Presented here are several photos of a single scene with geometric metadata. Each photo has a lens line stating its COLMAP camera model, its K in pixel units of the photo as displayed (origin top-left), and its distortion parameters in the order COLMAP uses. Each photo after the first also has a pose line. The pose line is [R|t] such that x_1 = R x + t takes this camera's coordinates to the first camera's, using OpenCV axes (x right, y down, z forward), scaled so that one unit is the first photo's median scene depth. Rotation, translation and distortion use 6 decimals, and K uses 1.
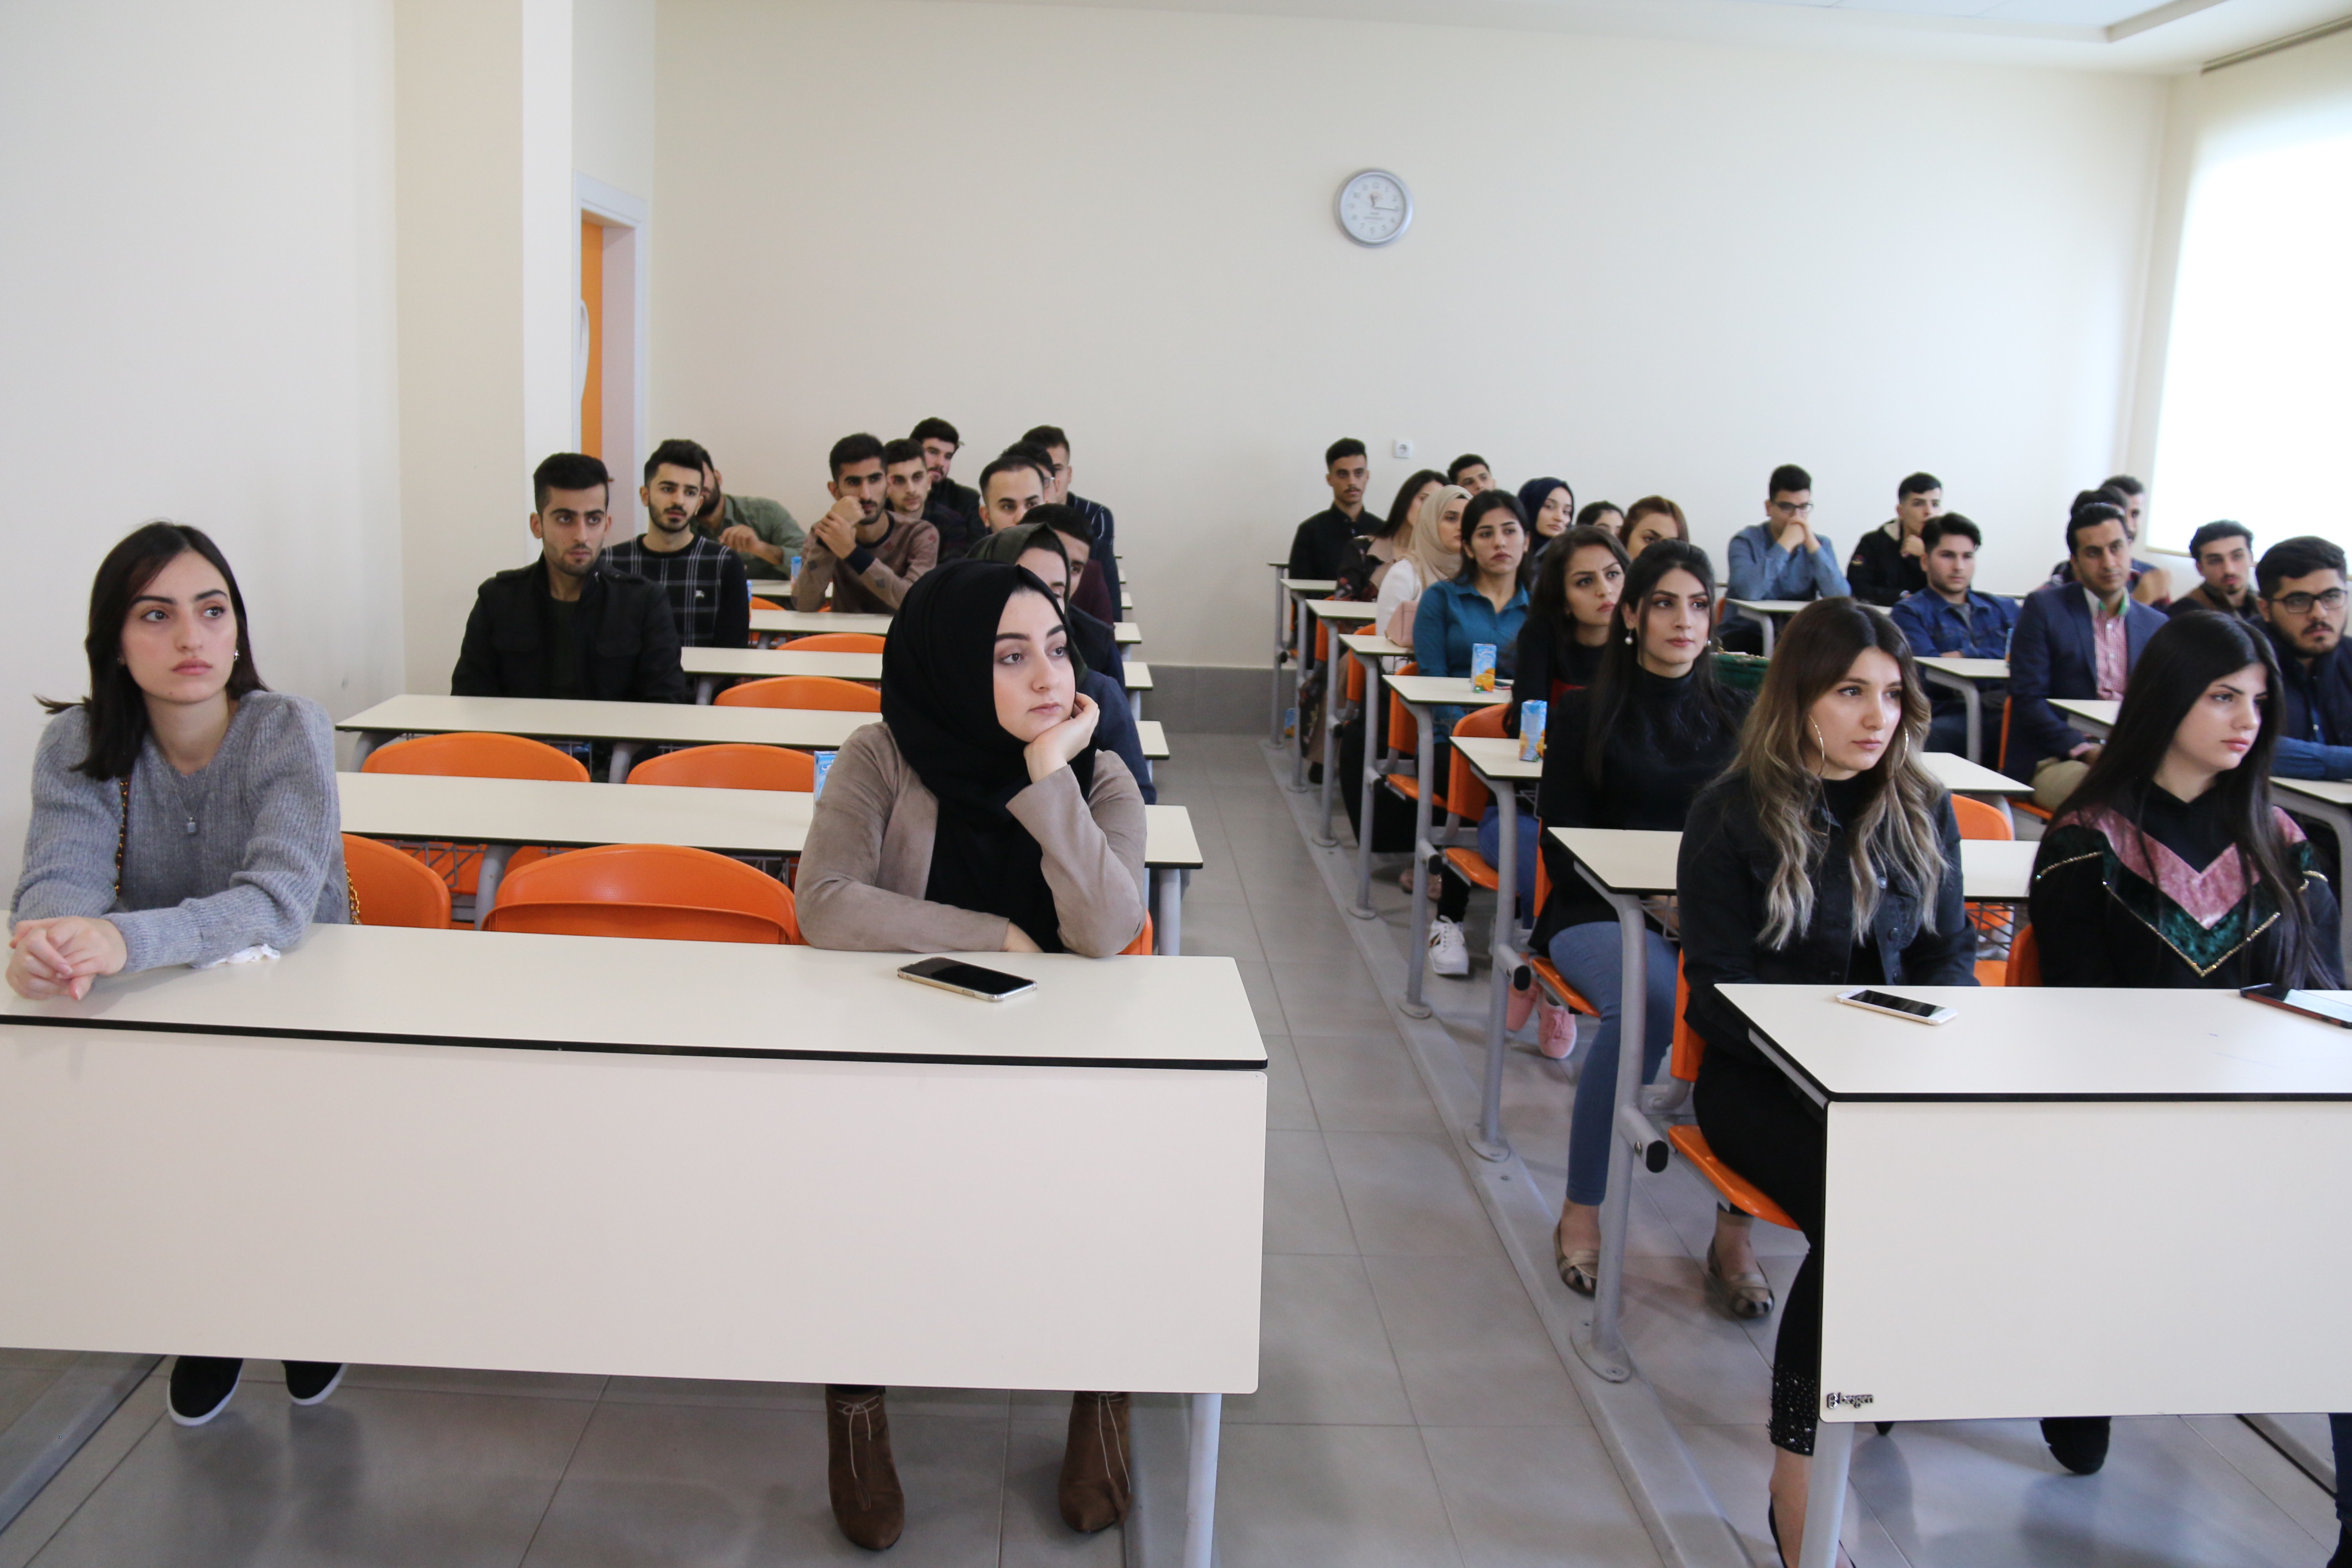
lens RADIAL K [[1944.1, 0, 1159.5], [0, 1944.1, 792.8], [0, 0, 1]] dist [-0.194934, 0.169590]
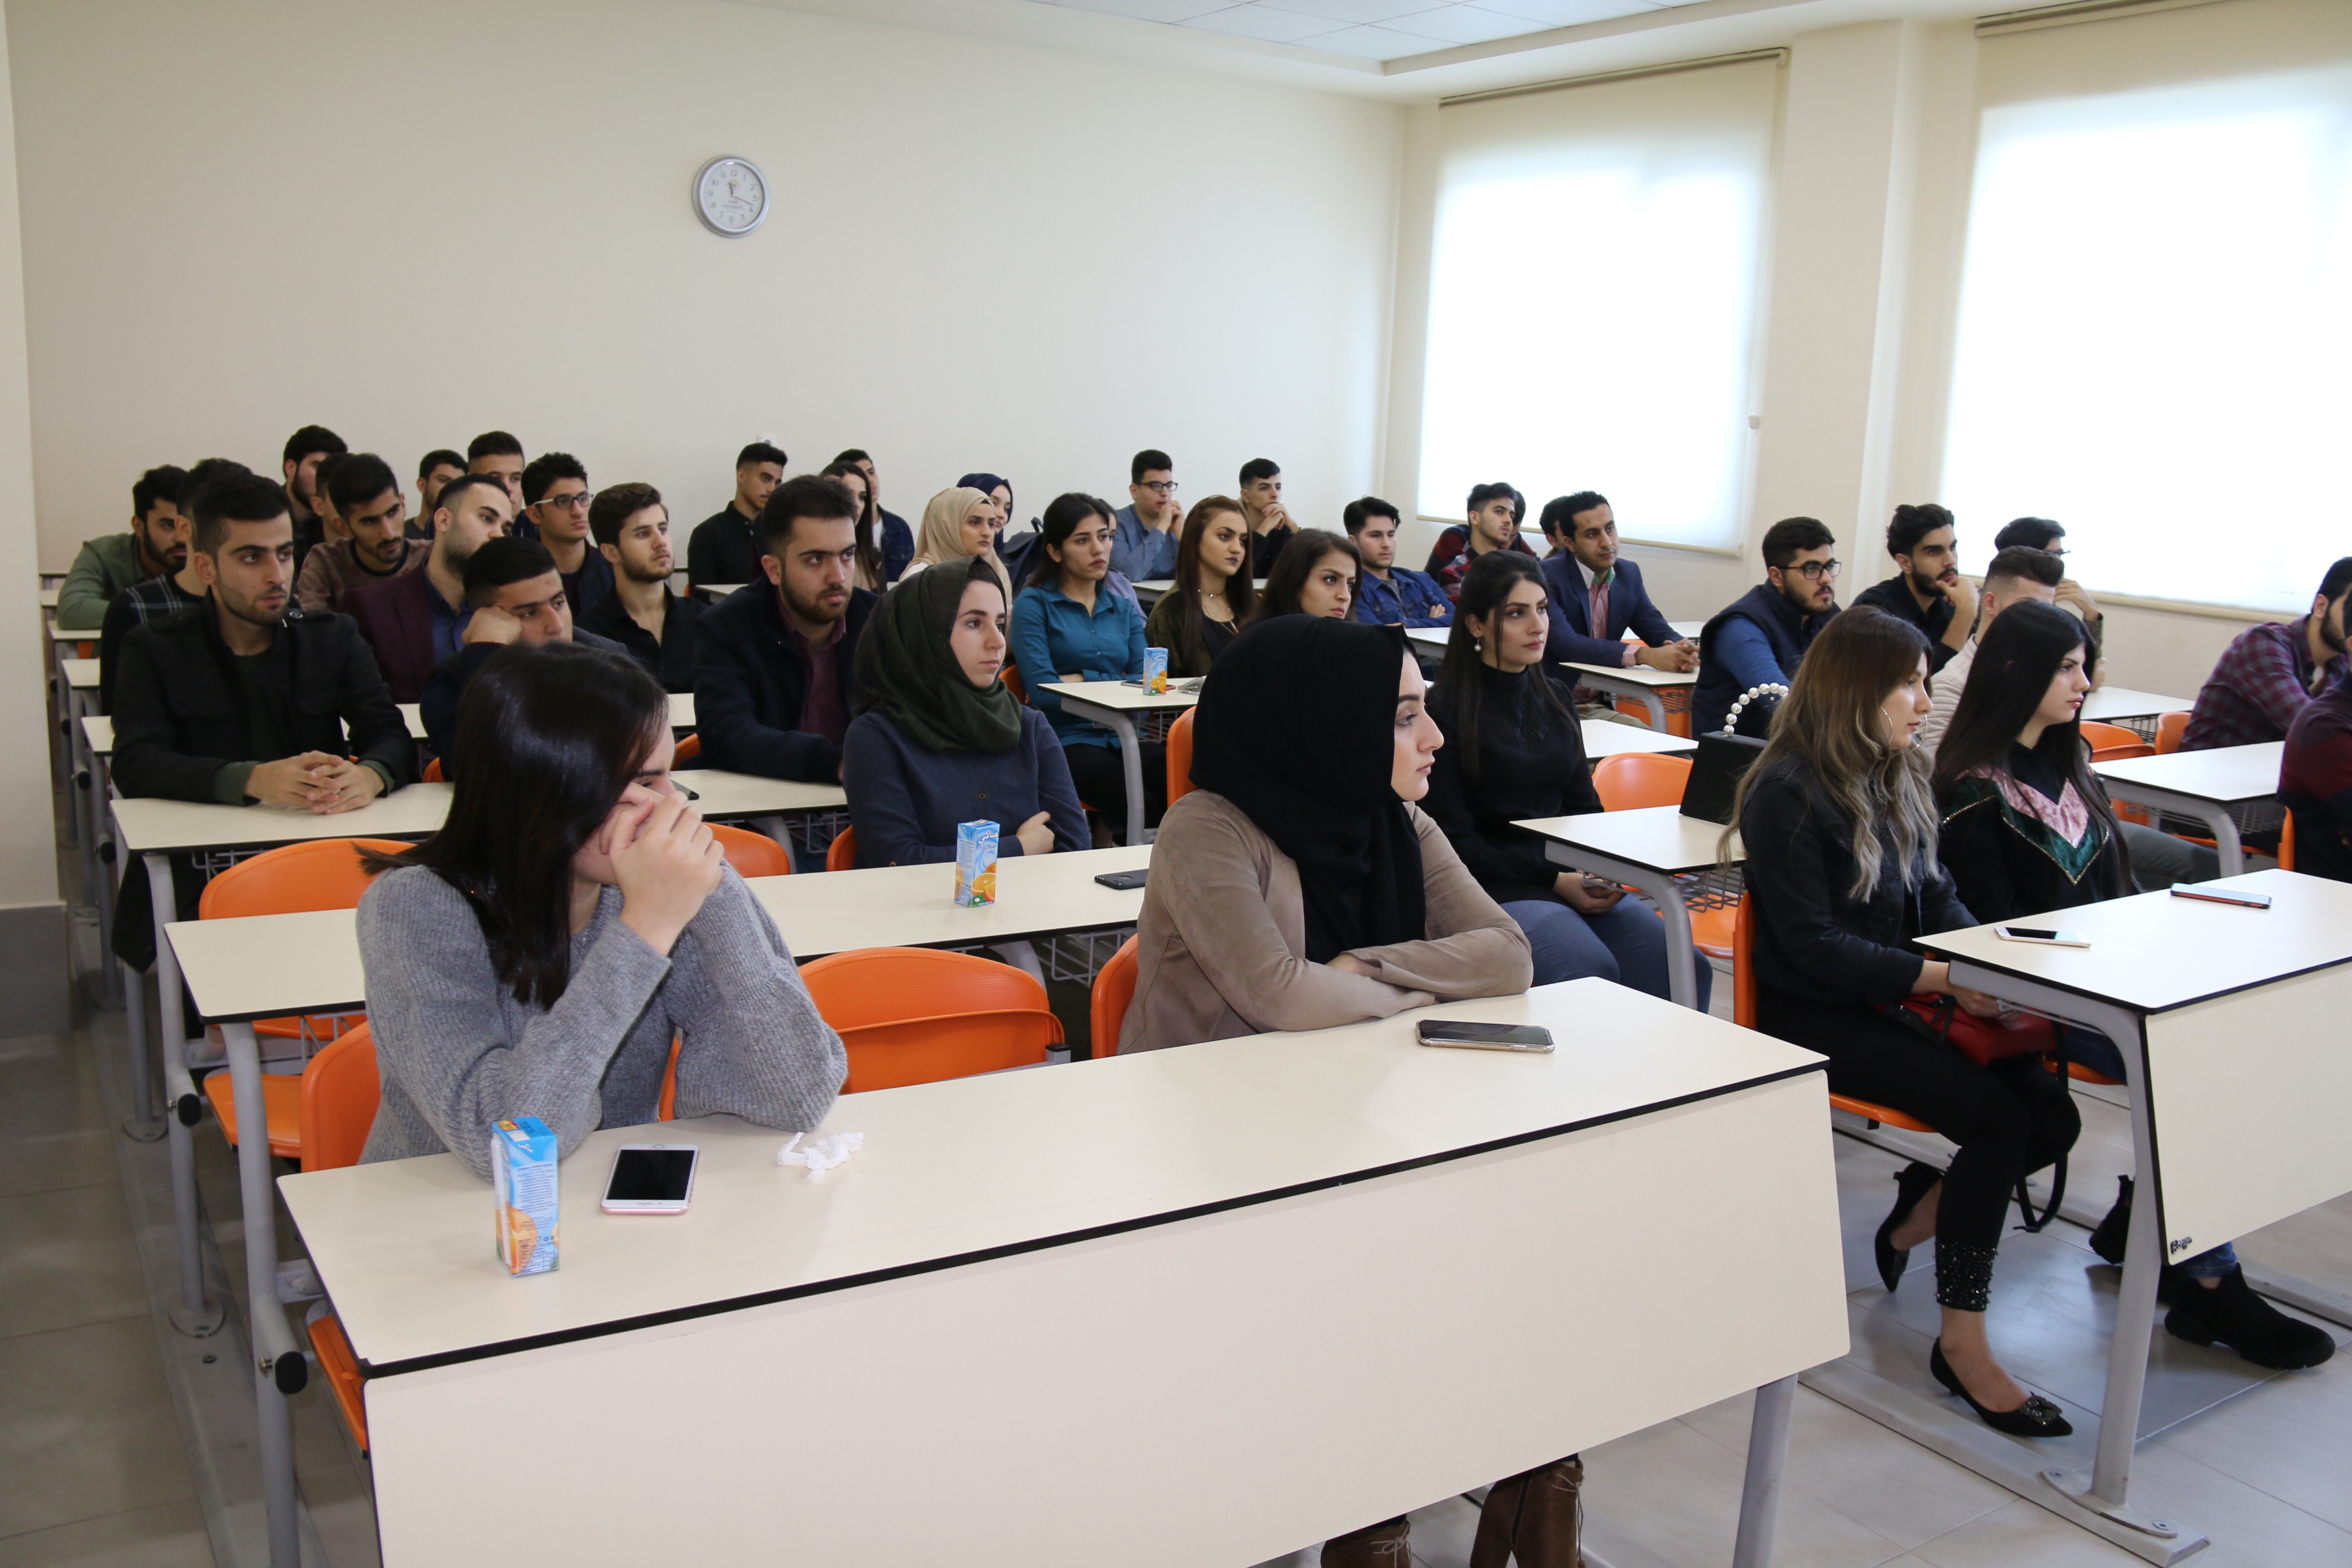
lens RADIAL K [[1944.1, 0, 1159.5], [0, 1944.1, 792.8], [0, 0, 1]] dist [-0.194934, 0.169590]
pose [[0.851299, -0.101192, 0.514830, -0.646906], [0.091865, 0.994815, 0.043631, -0.080174], [-0.516575, 0.010152, 0.856182, 0.200658]]
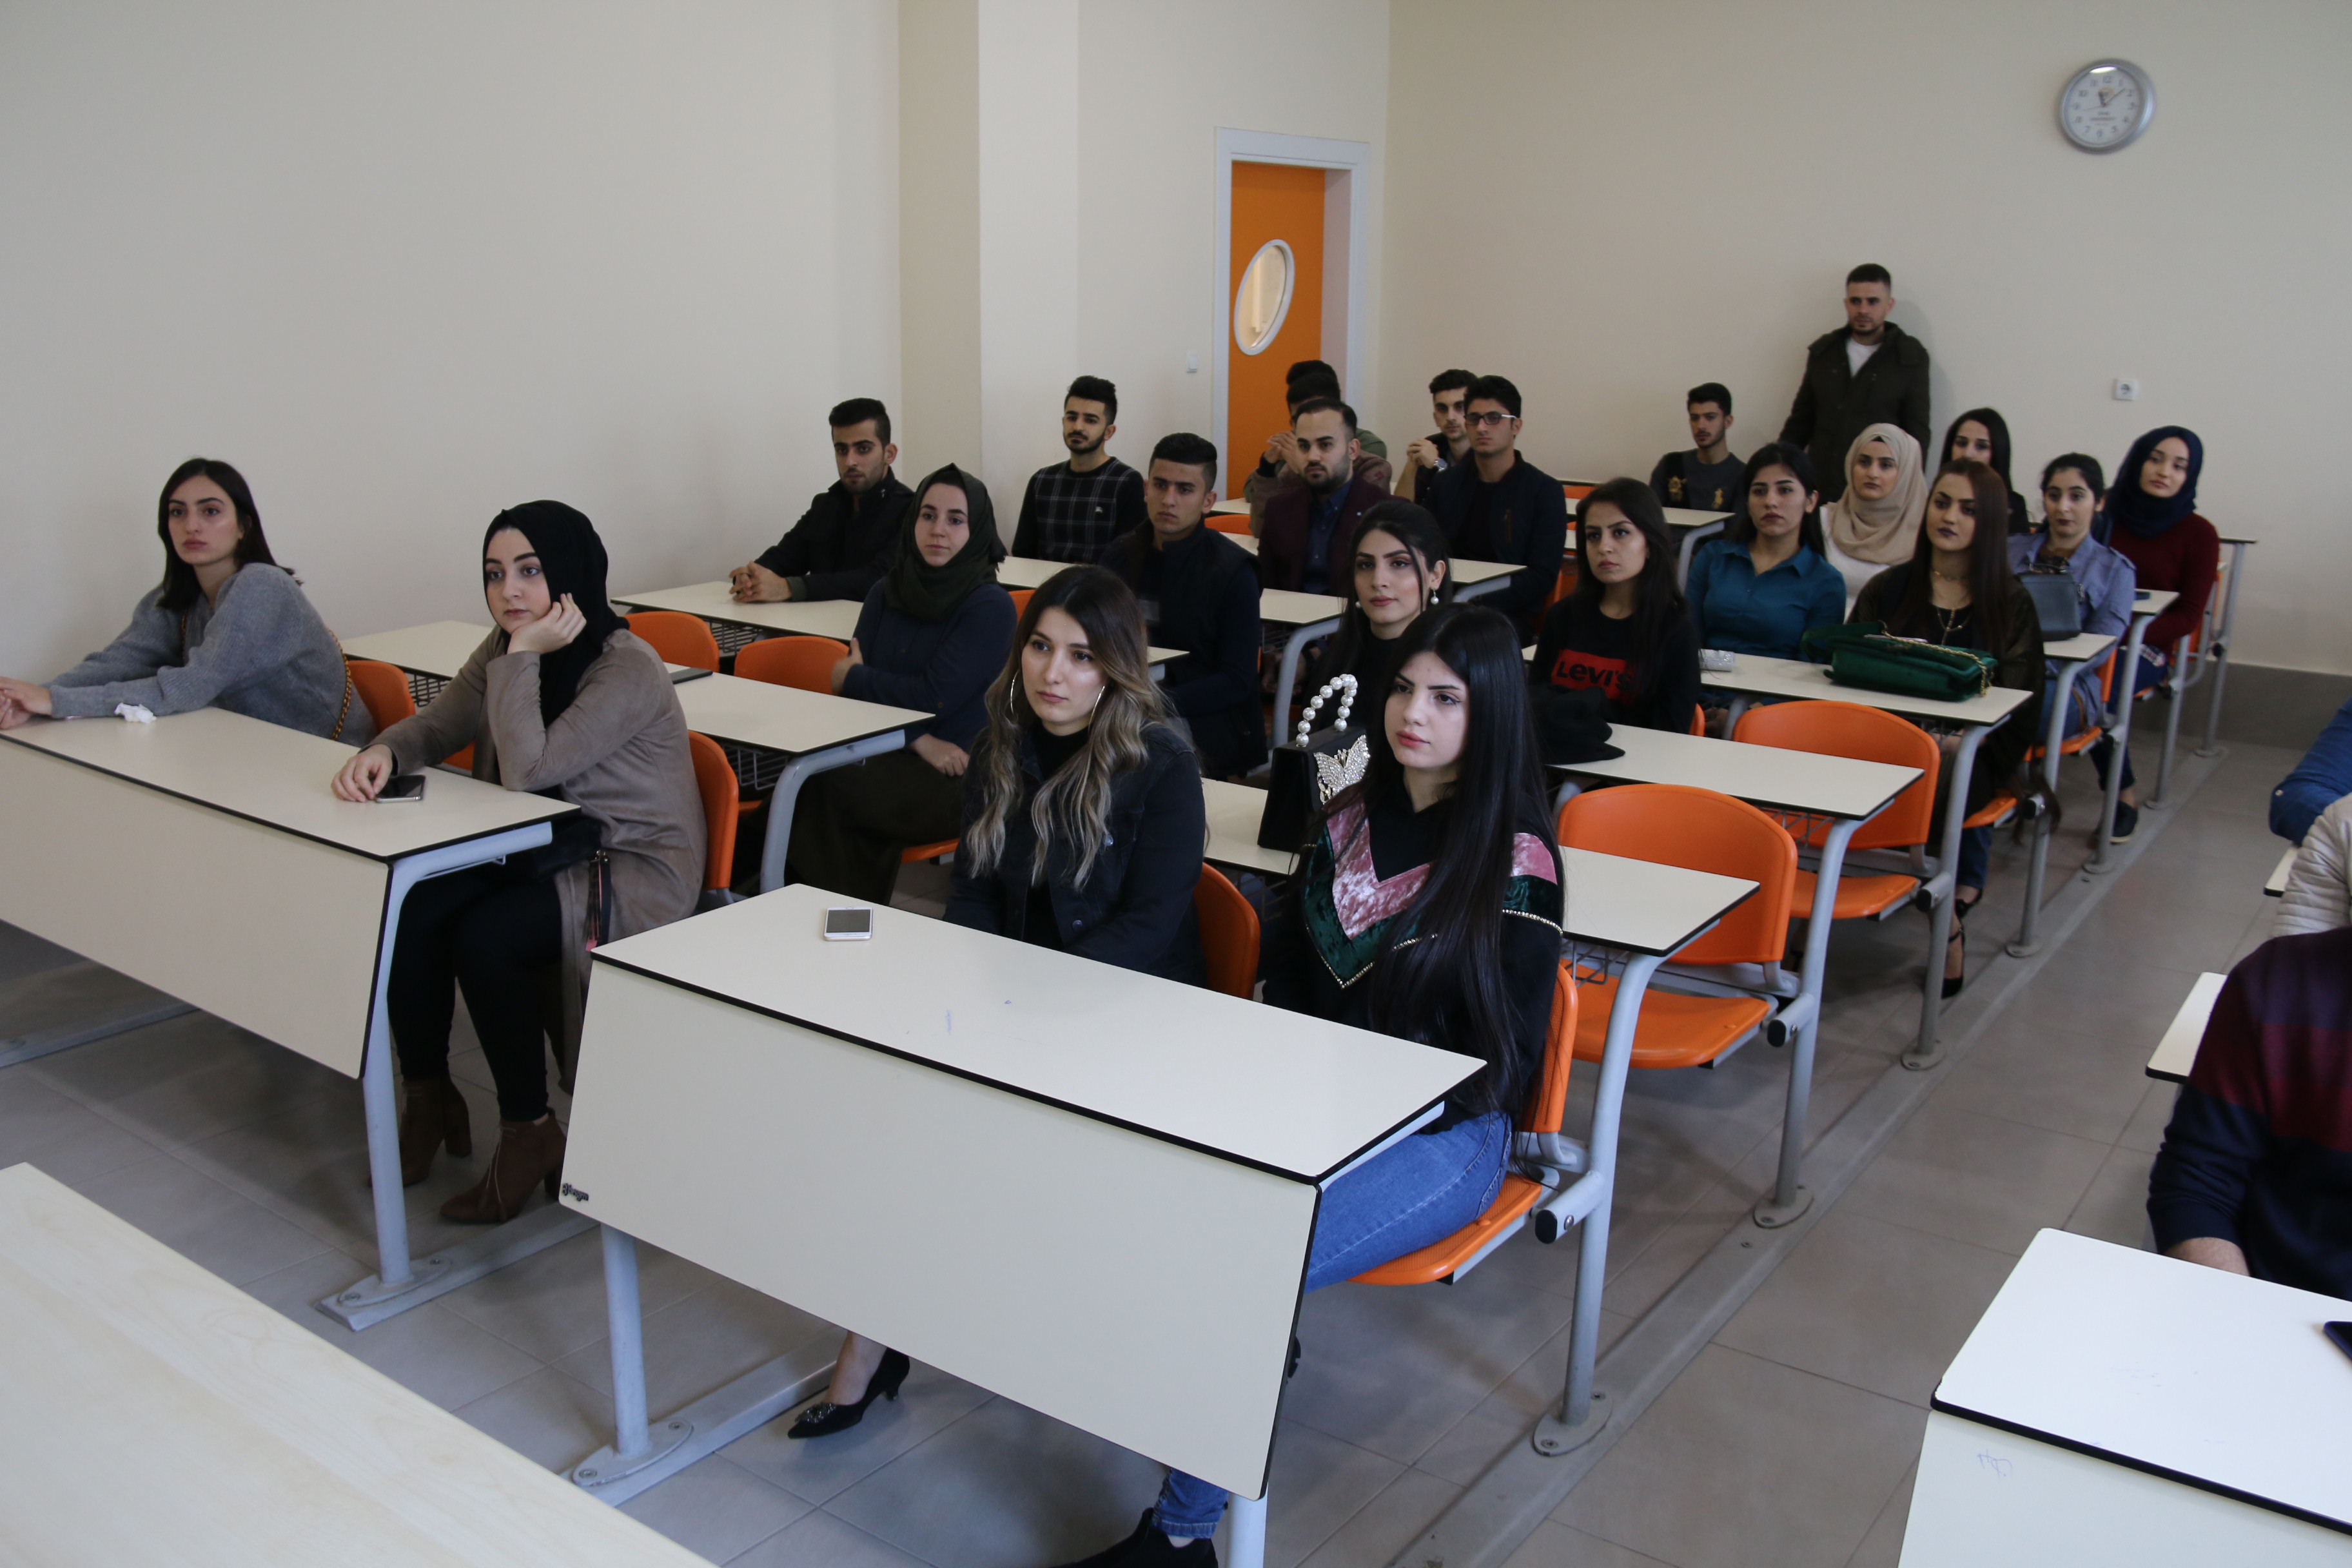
lens RADIAL K [[2028.7, 0, 1166.8], [0, 2028.7, 793.3], [0, 0, 1]] dist [-0.183533, 0.225583]
pose [[0.778120, 0.135460, -0.613336, 1.041729], [-0.109254, 0.990772, 0.080213, -0.067504], [0.618541, 0.004594, 0.785739, 0.129377]]
